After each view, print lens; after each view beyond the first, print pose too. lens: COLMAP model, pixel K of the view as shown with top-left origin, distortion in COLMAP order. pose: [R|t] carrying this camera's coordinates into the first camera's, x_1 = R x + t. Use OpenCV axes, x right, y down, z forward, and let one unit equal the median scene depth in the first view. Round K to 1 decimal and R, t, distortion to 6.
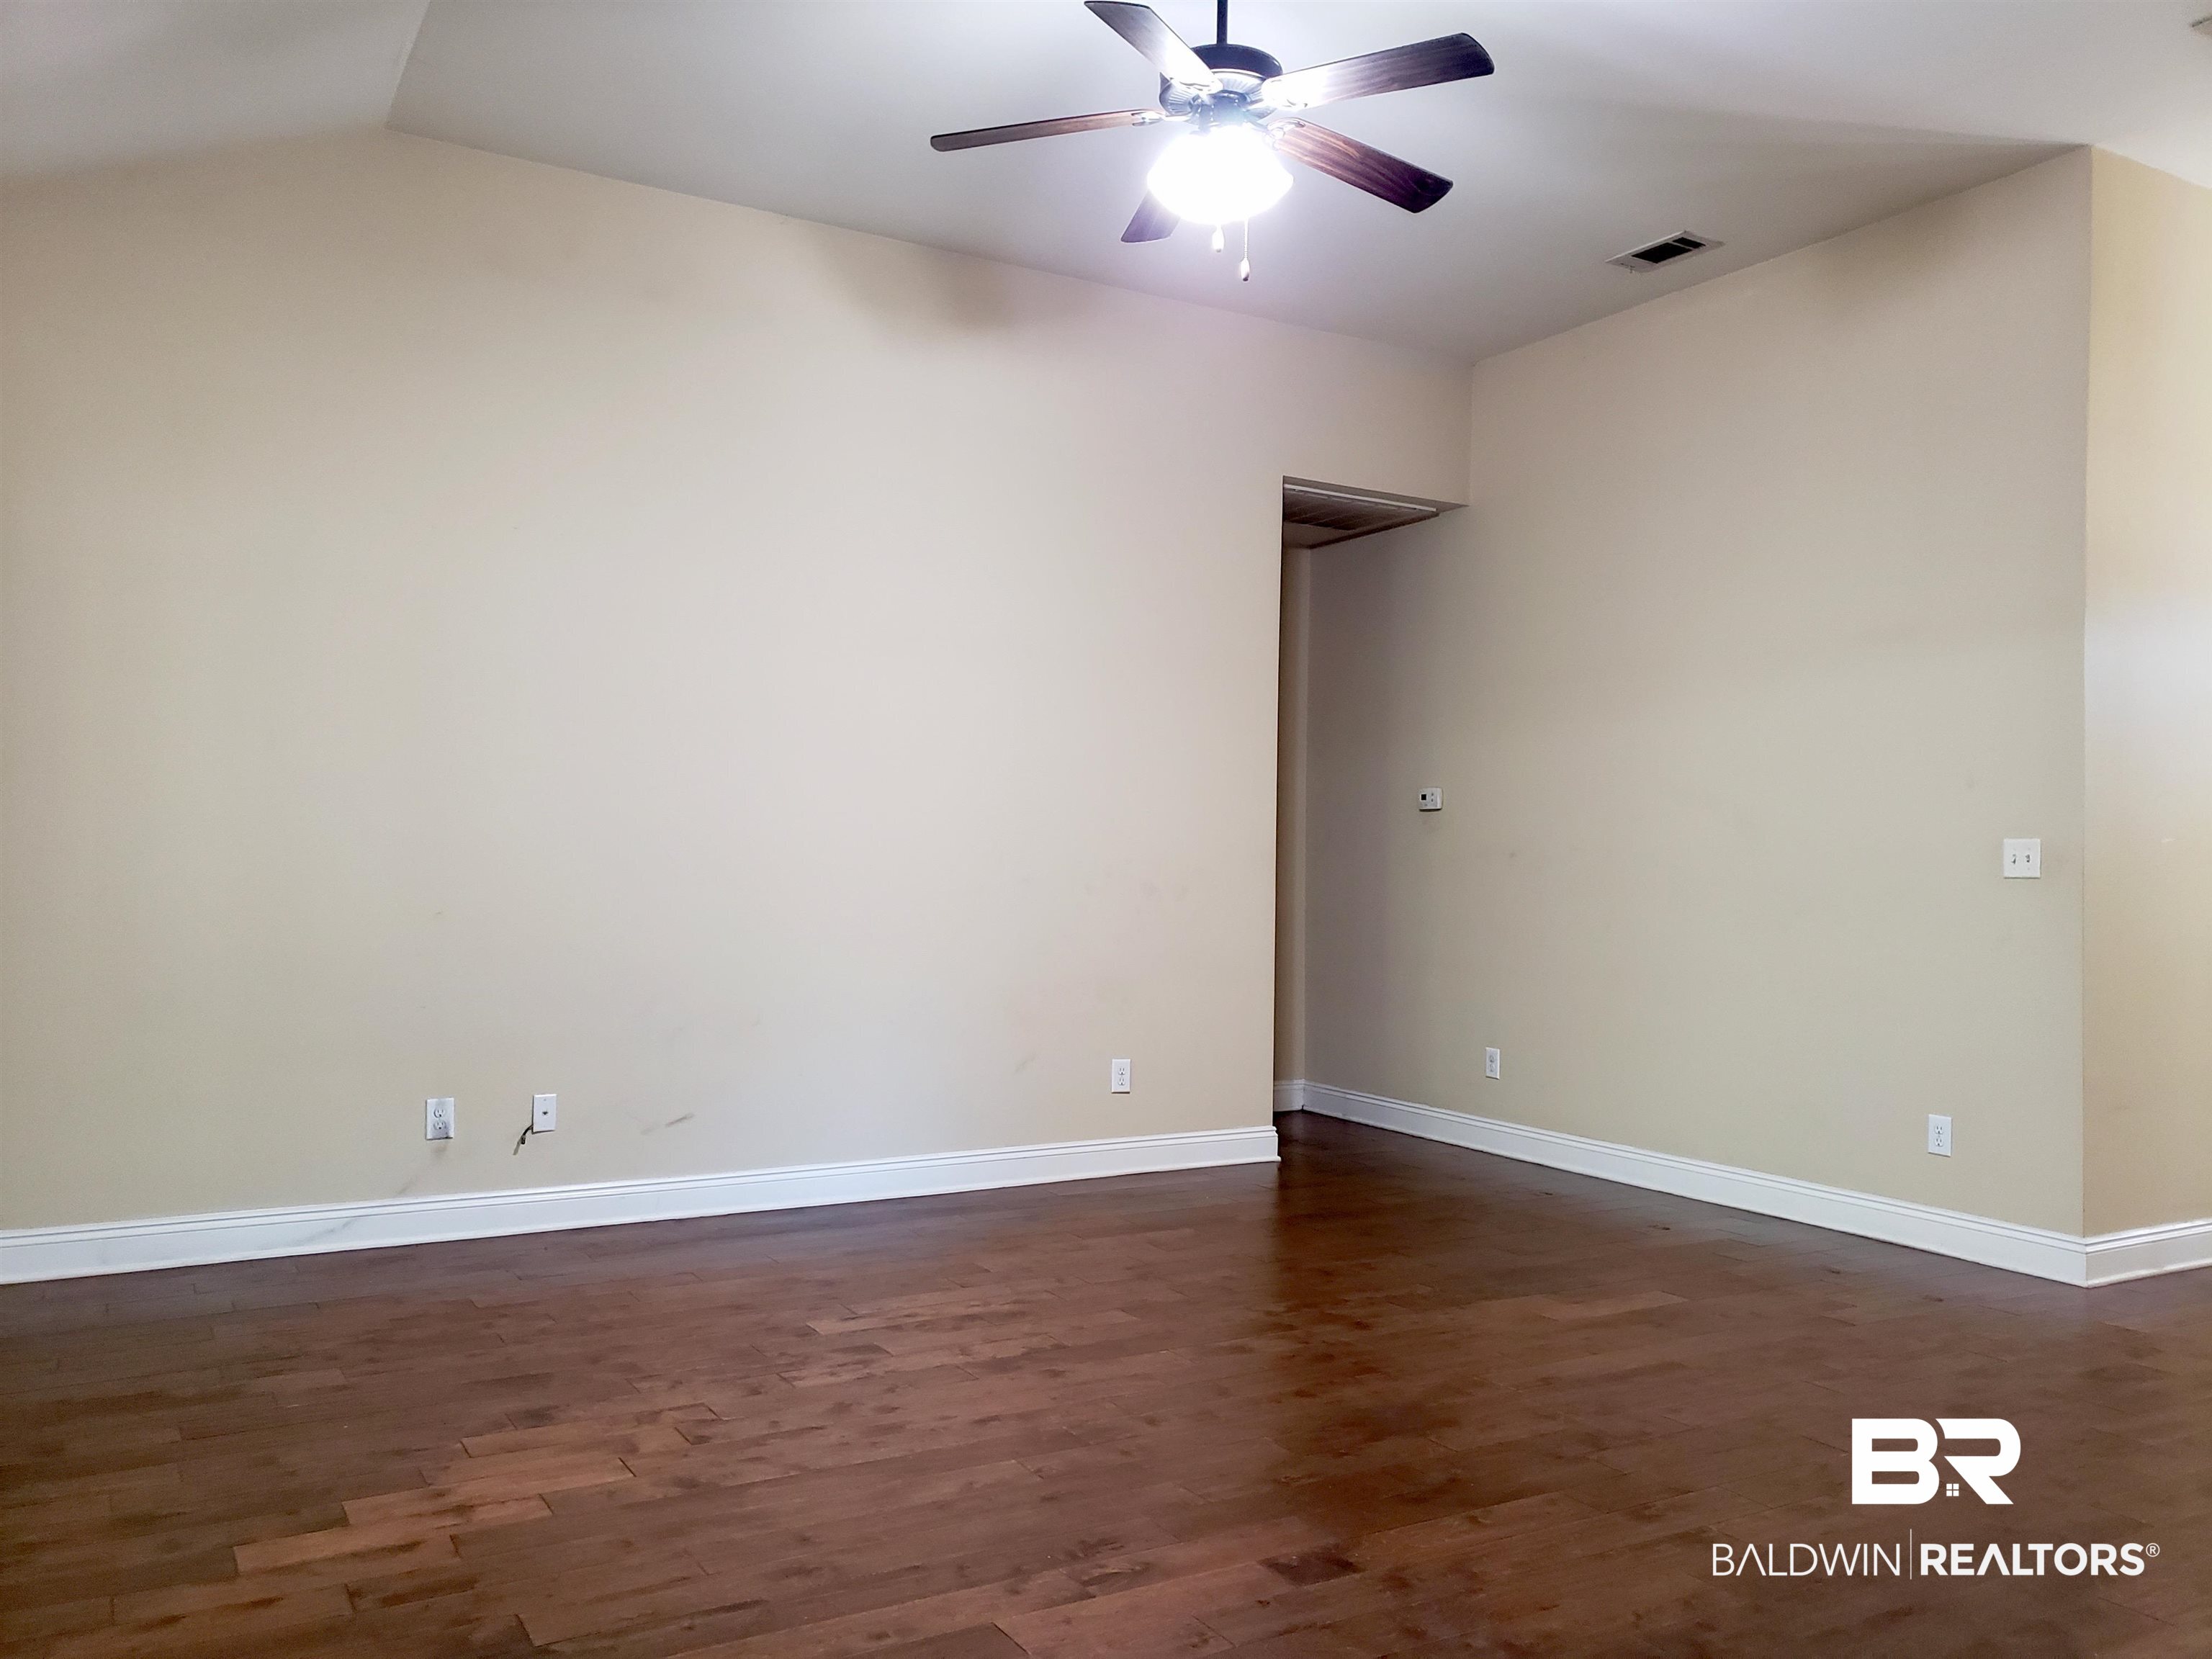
lens RADIAL K [[1659.6, 0, 1099.2], [0, 1659.6, 862.7], [0, 0, 1]] dist [0.010146, 0.005654]
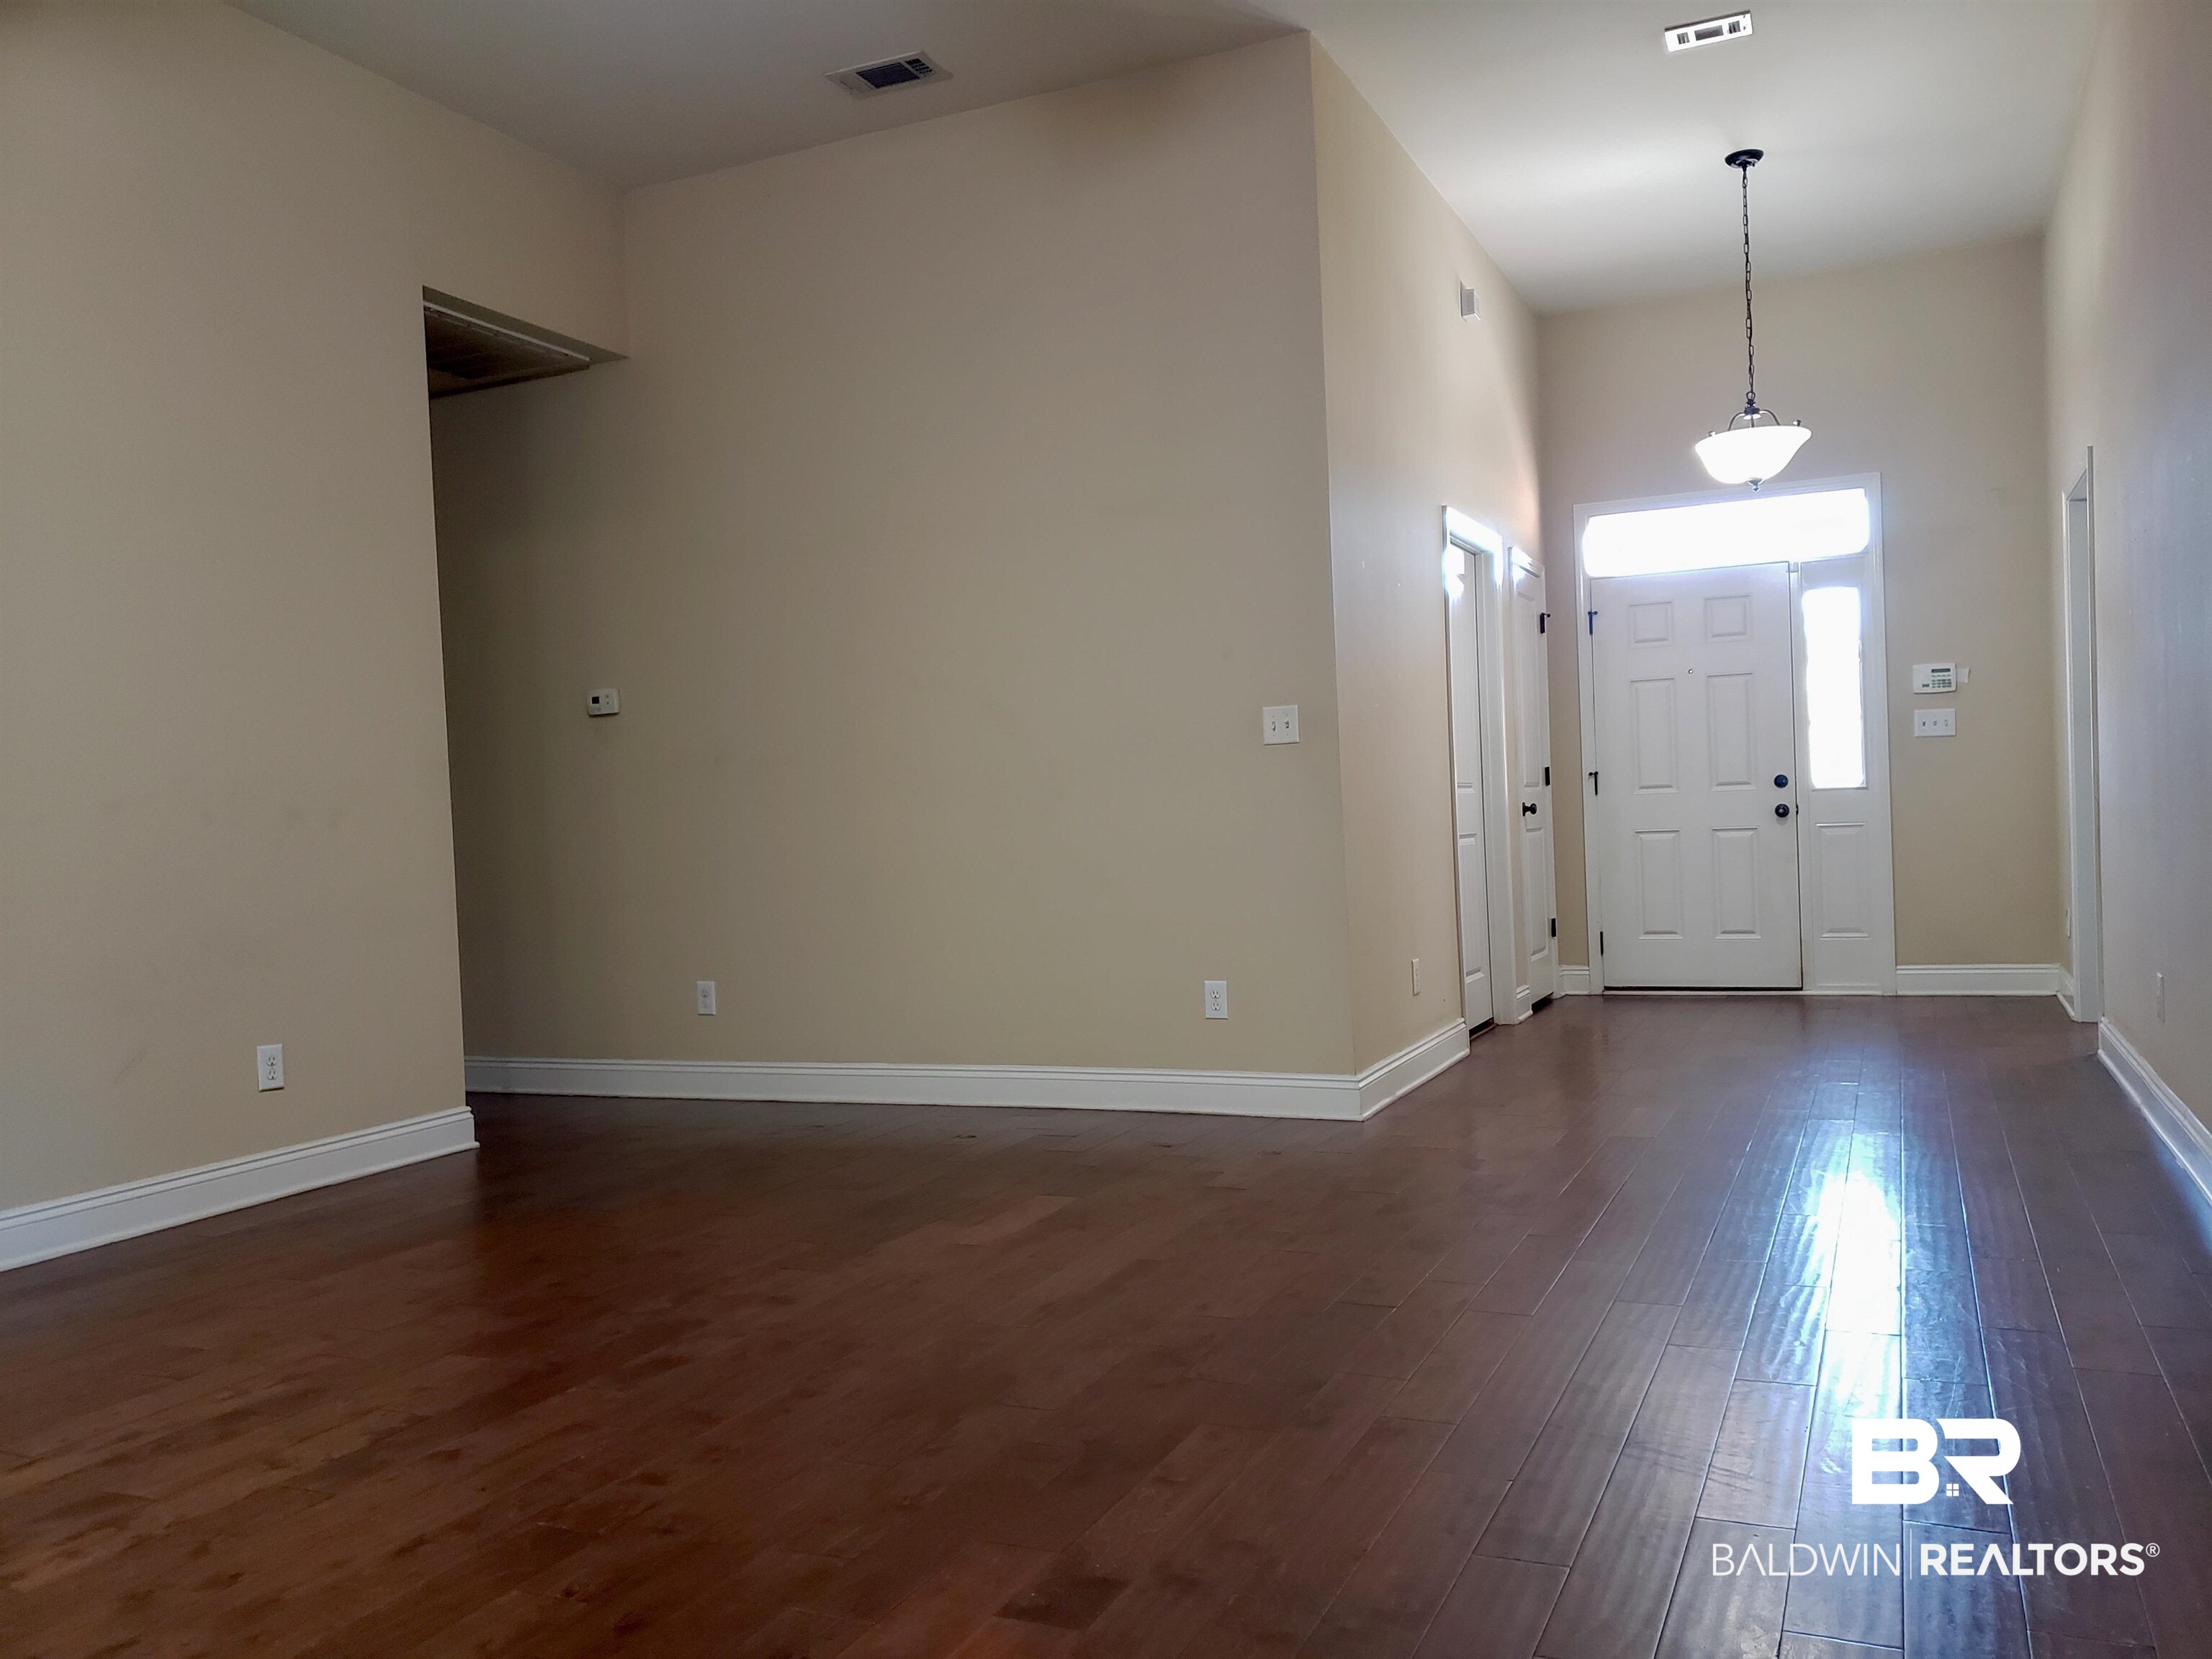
lens RADIAL K [[1692.0, 0, 1115.2], [0, 1692.0, 873.6], [0, 0, 1]] dist [0.002839, -0.001316]
pose [[0.812212, -0.071032, 0.579022, -0.151601], [0.055398, 0.997465, 0.044656, 0.039482], [-0.580726, -0.004194, 0.814088, 0.211342]]
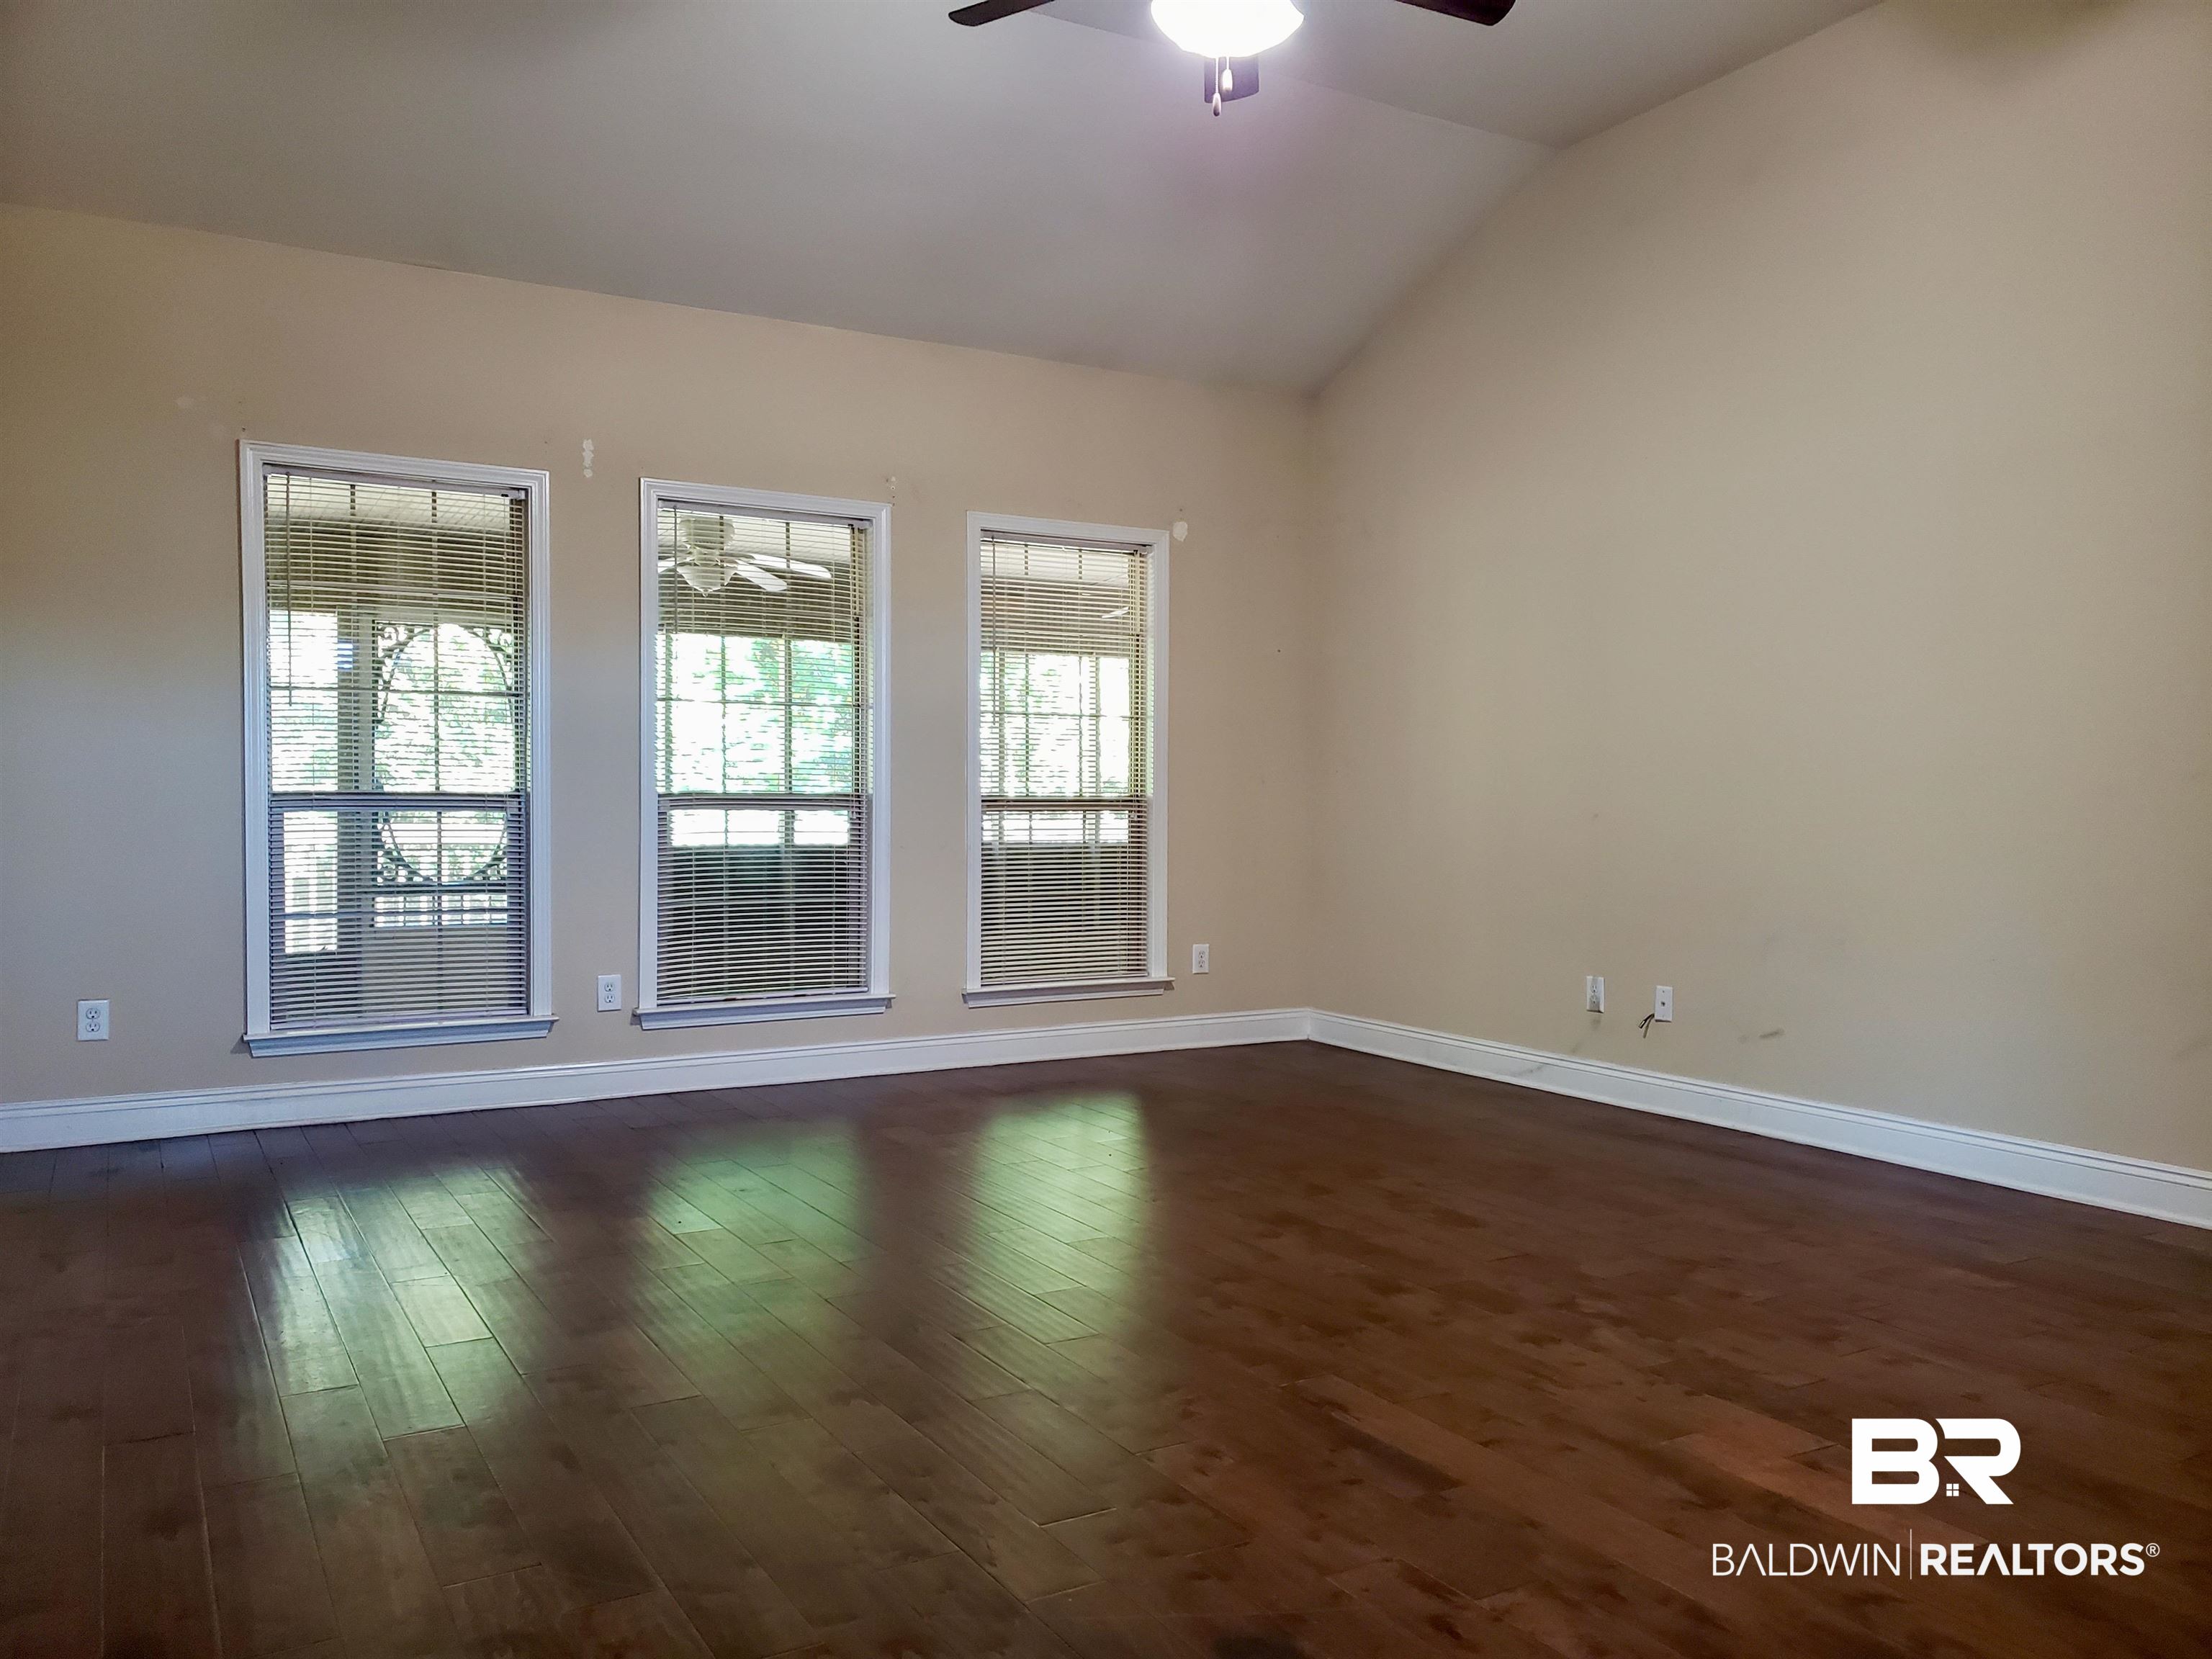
lens RADIAL K [[1690.3, 0, 1120.6], [0, 1690.3, 829.2], [0, 0, 1]] dist [0.074402, -0.096627]
pose [[0.004729, 0.006614, -0.999967, 0.845755], [0.015520, 0.999857, 0.006687, 0.027081], [0.999868, -0.015551, 0.004626, 0.712222]]
